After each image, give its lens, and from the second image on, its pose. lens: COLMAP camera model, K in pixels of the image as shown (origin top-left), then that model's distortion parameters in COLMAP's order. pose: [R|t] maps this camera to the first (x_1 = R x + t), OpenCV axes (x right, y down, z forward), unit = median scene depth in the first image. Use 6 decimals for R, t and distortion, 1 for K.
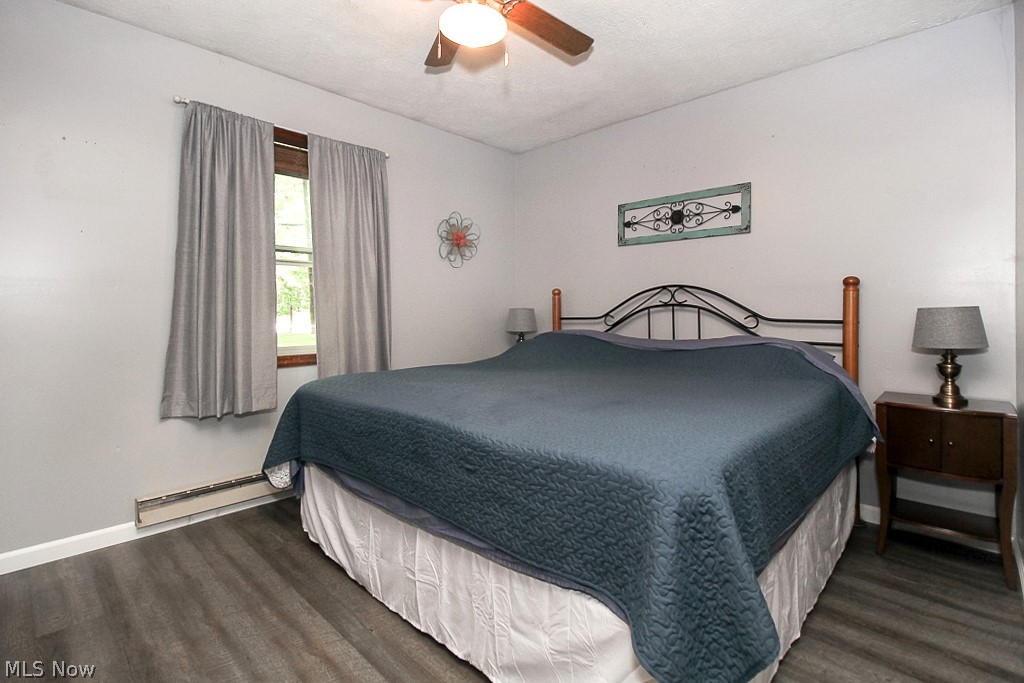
lens RADIAL K [[485.7, 0, 513.6], [0, 485.7, 312.1], [0, 0, 1]] dist [0.001163, -0.000108]
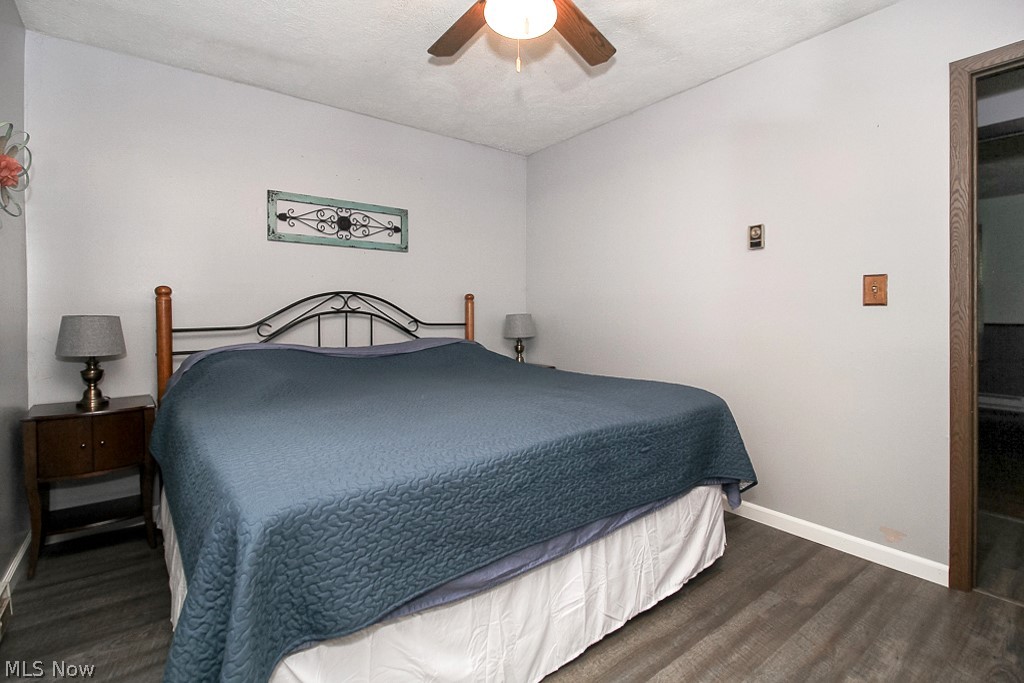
lens RADIAL K [[466.5, 0, 510.4], [0, 466.5, 334.3], [0, 0, 1]] dist [0.002455, -0.008143]
pose [[0.153637, -0.039223, 0.987349, -0.566951], [0.010259, 0.999221, 0.038098, -0.001423], [-0.988074, 0.004276, 0.153919, 0.521023]]
